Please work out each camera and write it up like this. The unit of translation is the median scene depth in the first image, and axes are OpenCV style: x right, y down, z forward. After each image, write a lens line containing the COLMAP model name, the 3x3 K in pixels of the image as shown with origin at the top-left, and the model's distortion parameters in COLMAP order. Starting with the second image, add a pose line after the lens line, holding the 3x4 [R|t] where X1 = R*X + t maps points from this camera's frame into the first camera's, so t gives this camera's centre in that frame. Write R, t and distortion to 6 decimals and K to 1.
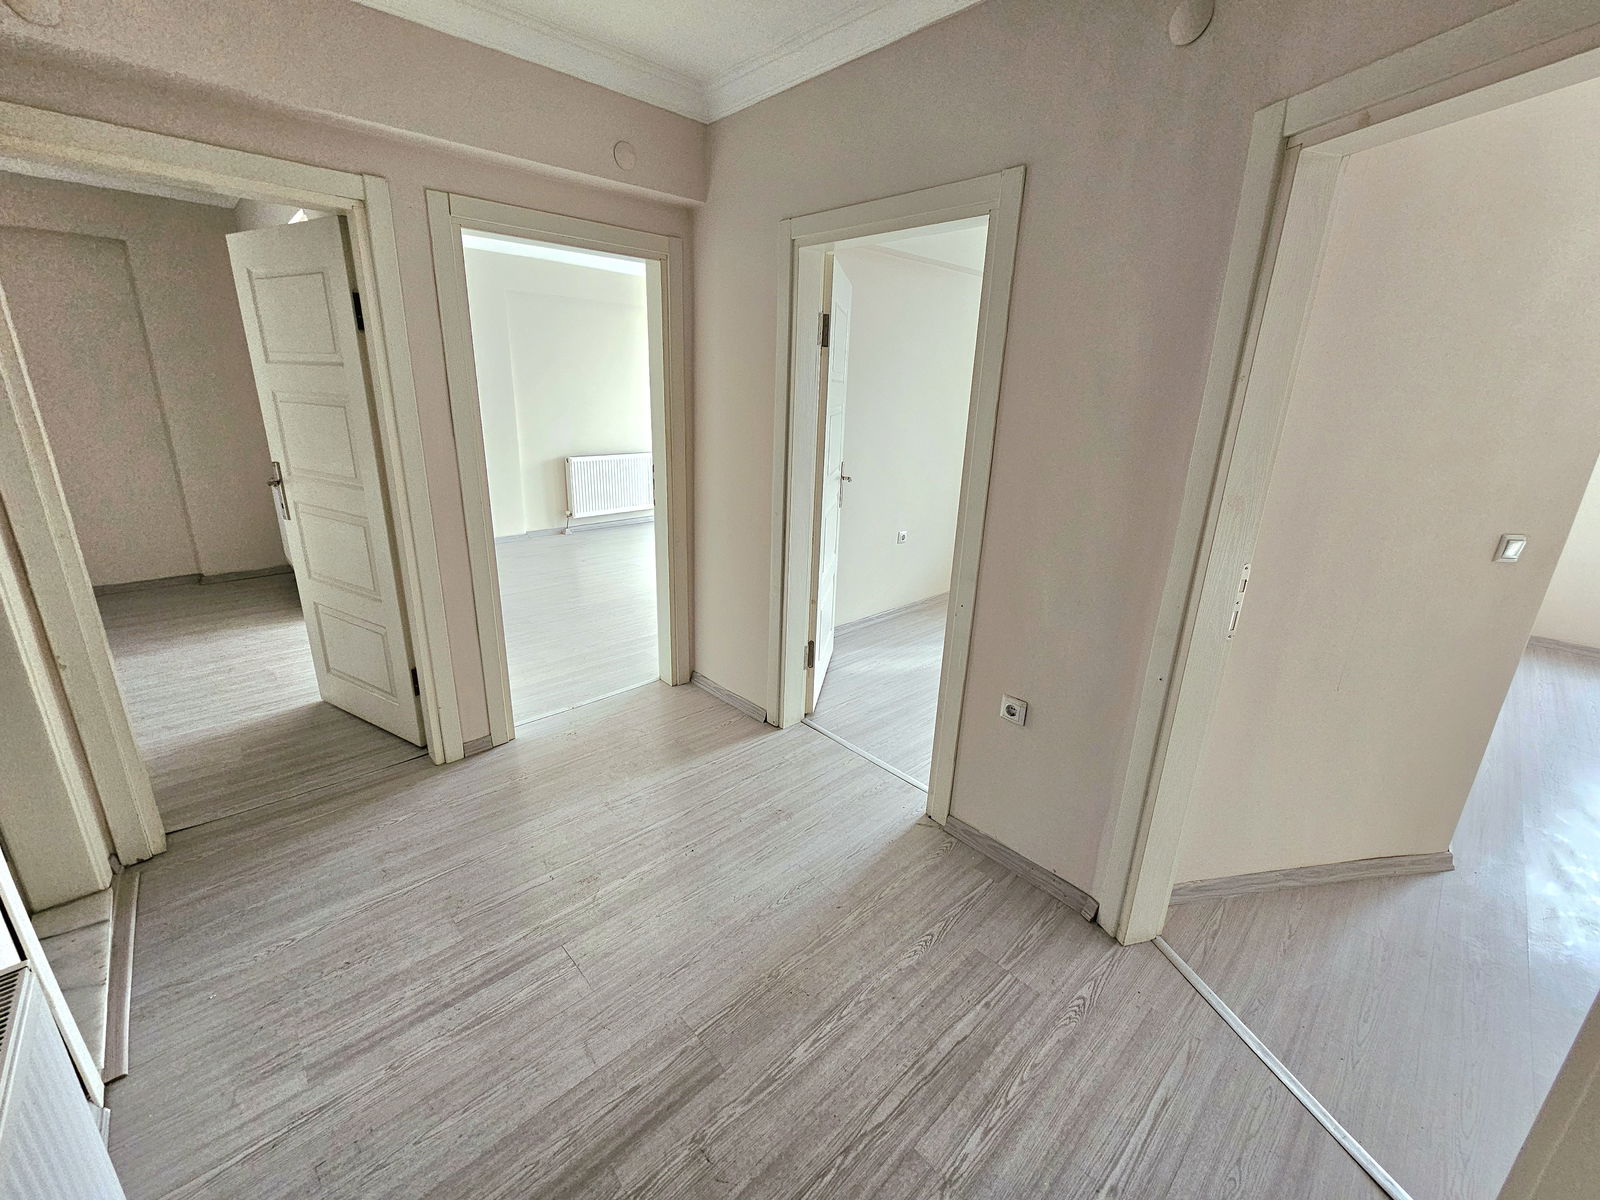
lens RADIAL K [[651.2, 0, 796.7], [0, 651.2, 582.2], [0, 0, 1]] dist [-0.000284, 0.000193]
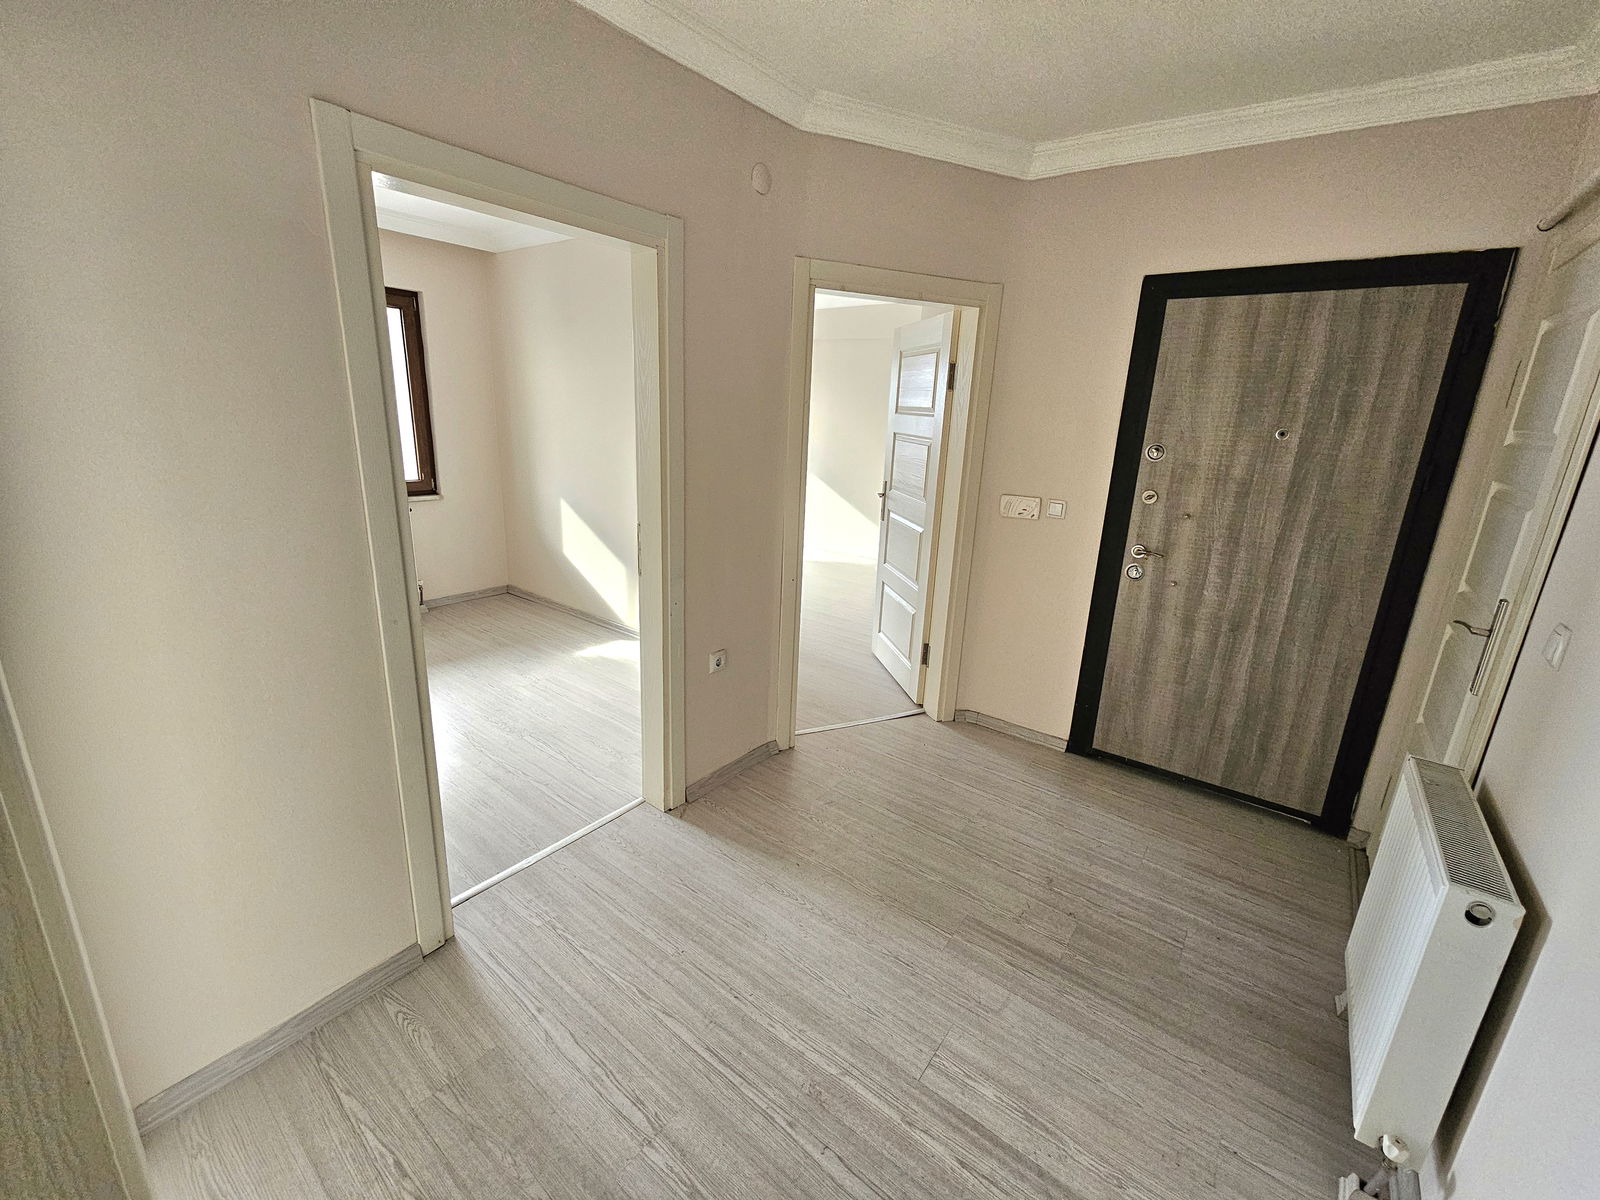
lens RADIAL K [[651.2, 0, 796.7], [0, 651.2, 582.2], [0, 0, 1]] dist [-0.000284, 0.000193]
pose [[-0.154608, -0.296040, 0.942580, -1.010492], [0.243131, 0.913311, 0.326727, -0.386396], [-0.957593, 0.279685, -0.069228, 1.093104]]
